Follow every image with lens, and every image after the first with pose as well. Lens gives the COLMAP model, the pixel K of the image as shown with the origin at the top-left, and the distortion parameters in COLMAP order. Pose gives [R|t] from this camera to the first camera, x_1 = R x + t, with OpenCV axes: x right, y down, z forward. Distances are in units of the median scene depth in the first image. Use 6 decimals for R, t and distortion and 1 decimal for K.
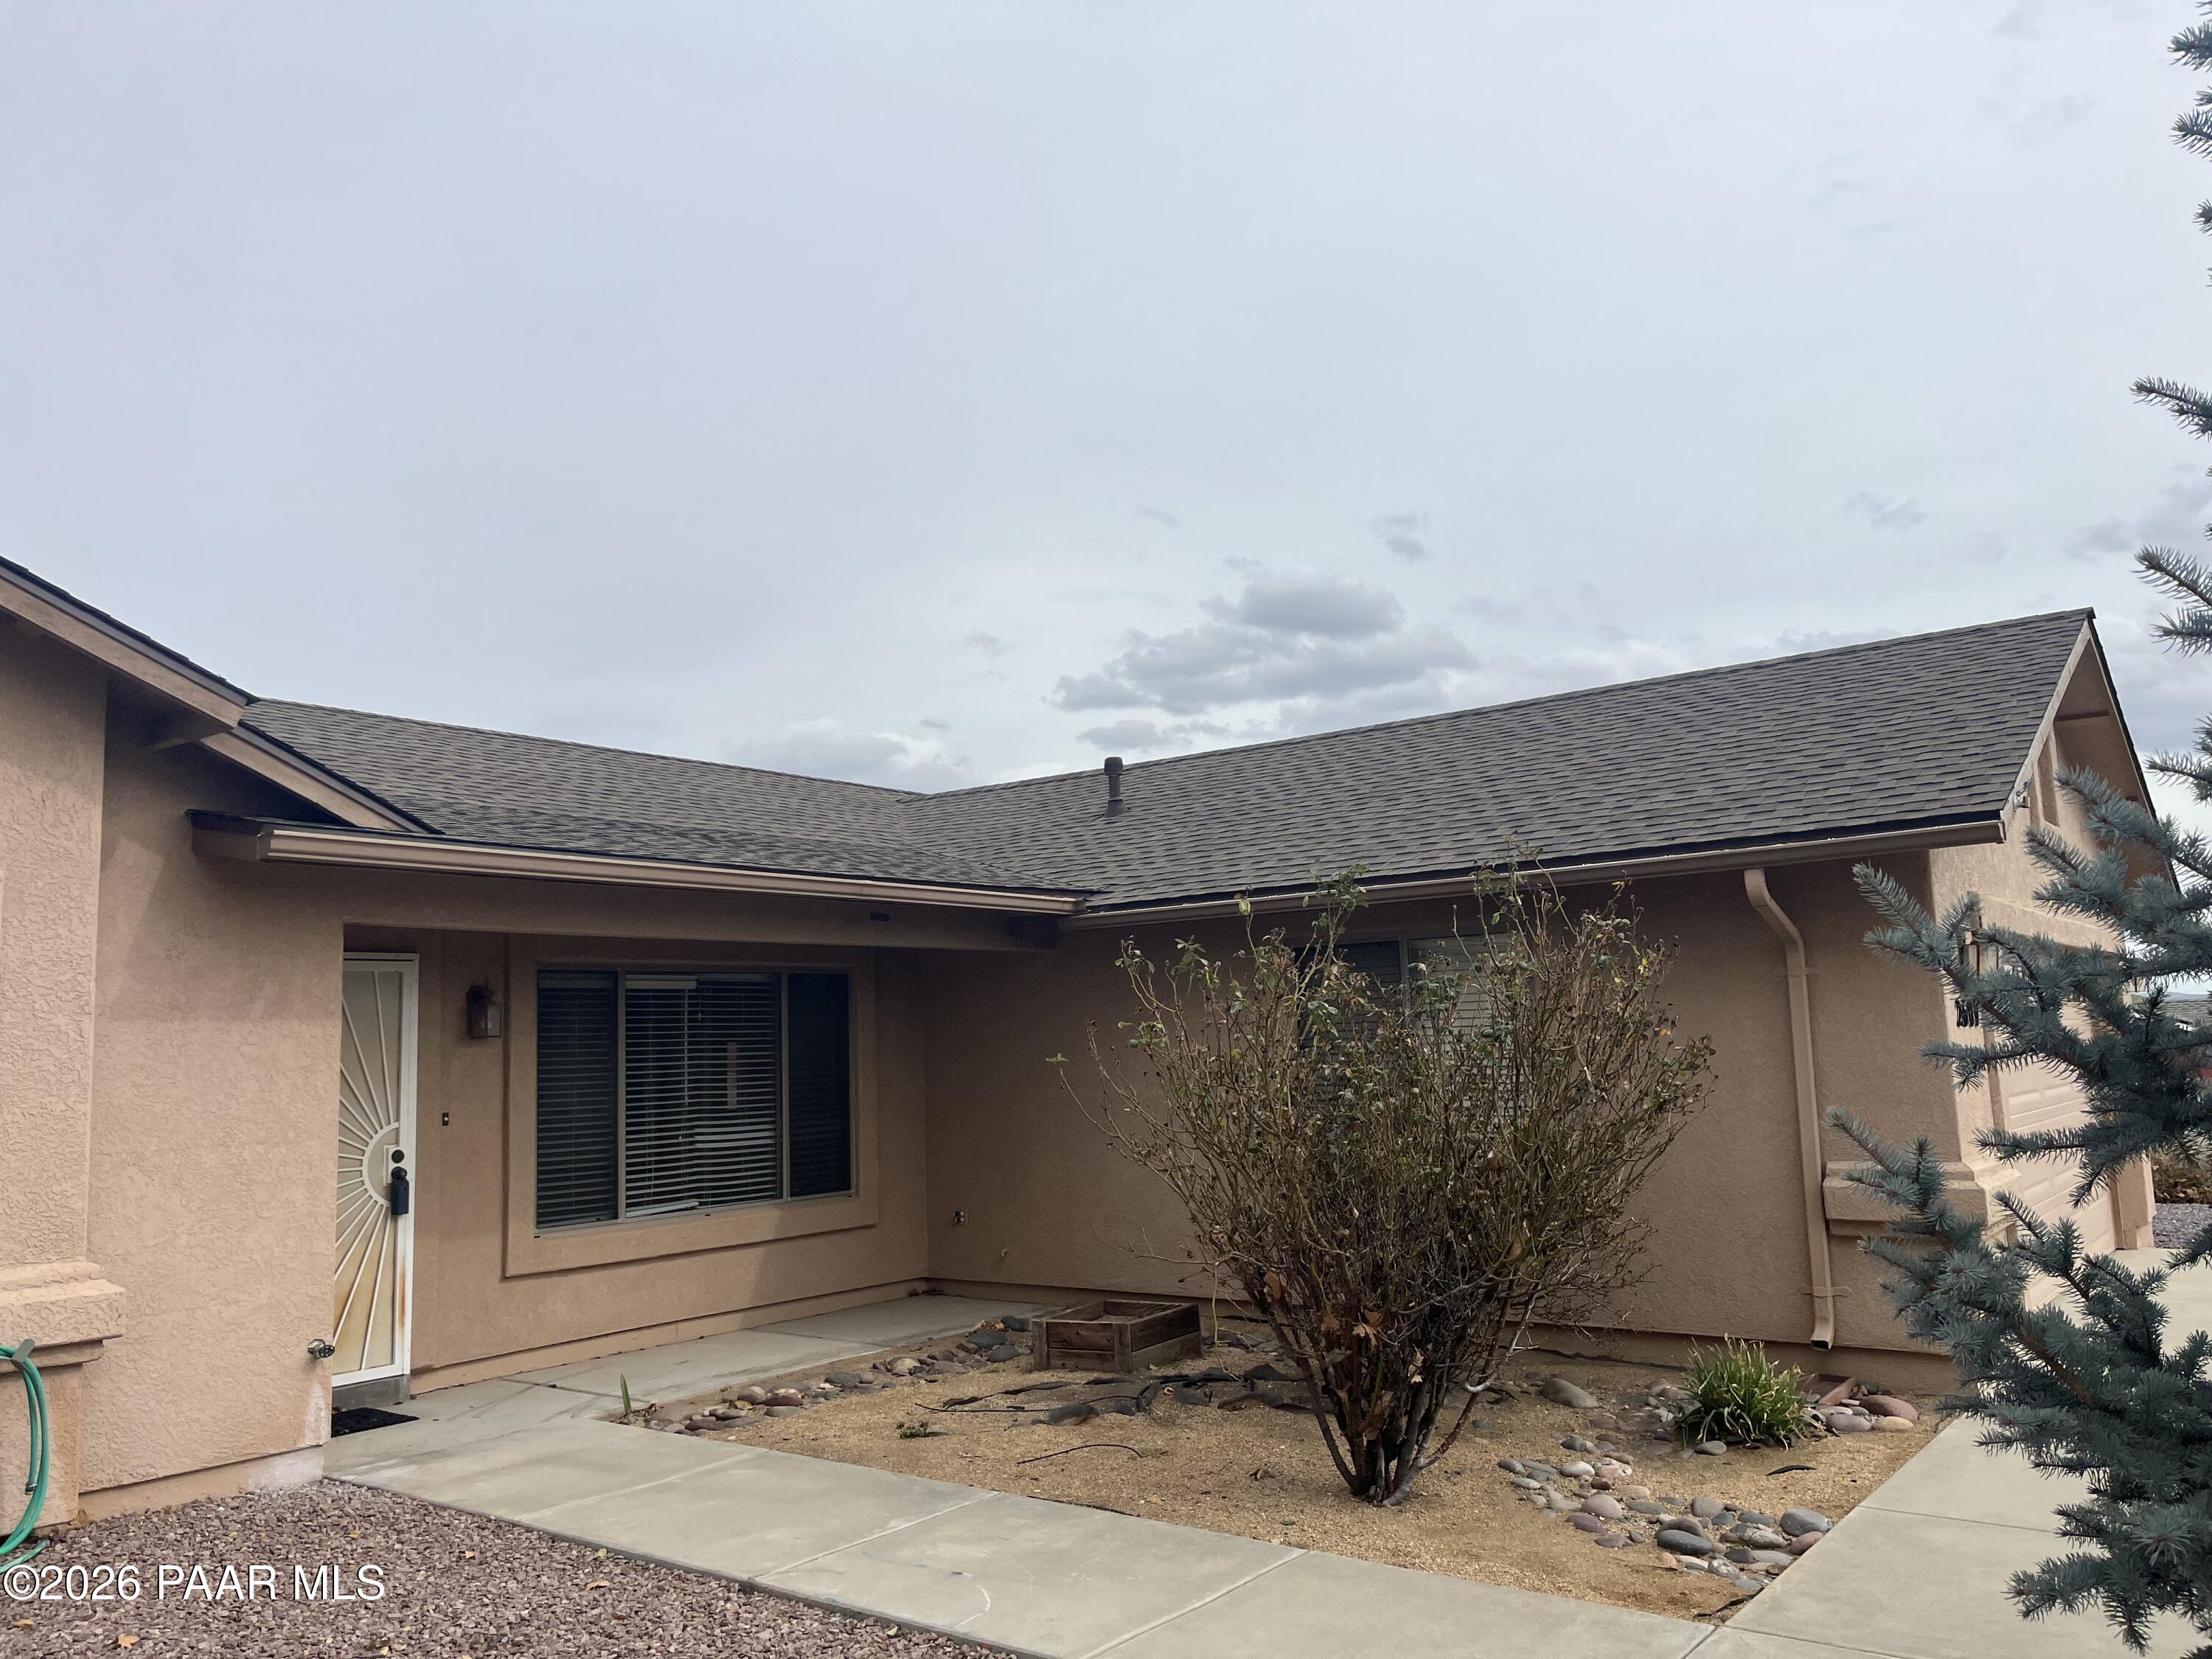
lens RADIAL K [[1653.2, 0, 1106.0], [0, 1653.2, 829.5], [0, 0, 1]] dist [0.035069, -0.007230]
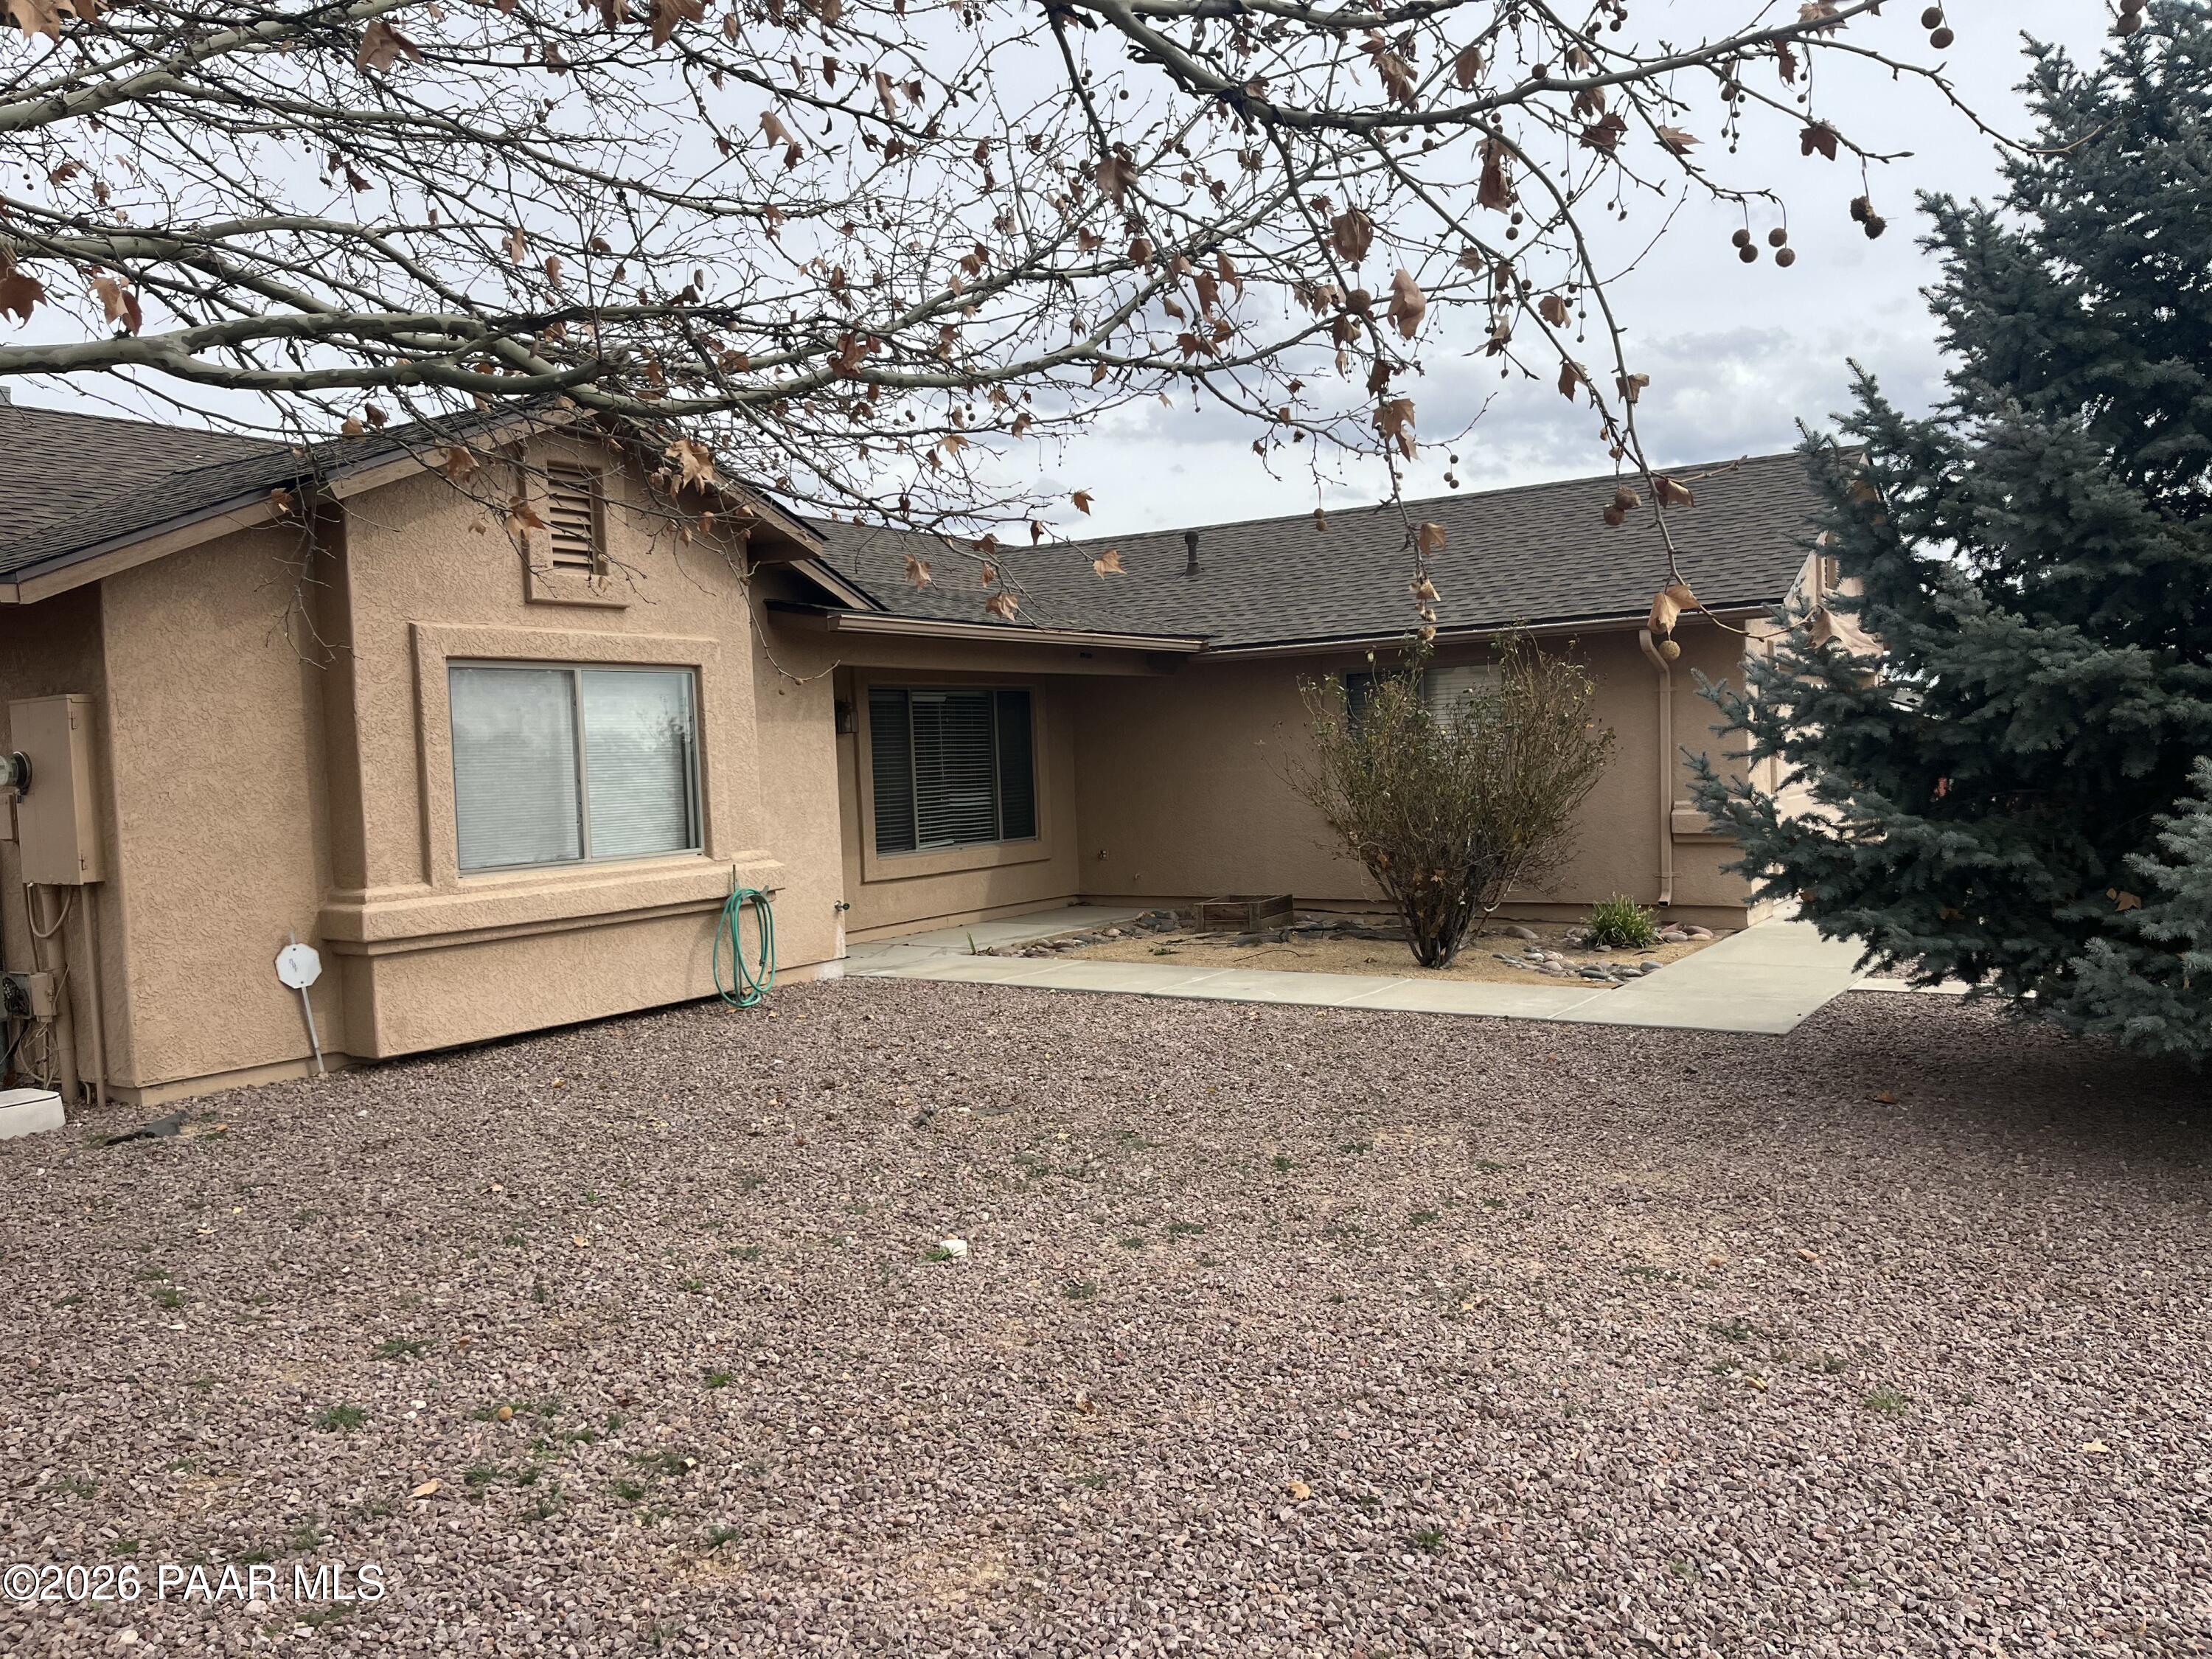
lens RADIAL K [[1653.2, 0, 1106.0], [0, 1653.2, 829.5], [0, 0, 1]] dist [0.035069, -0.007230]
pose [[0.997311, -0.009778, 0.072626, -0.244708], [-0.003278, 0.984113, 0.177510, -0.063680], [-0.073208, -0.177271, 0.981435, -0.567924]]
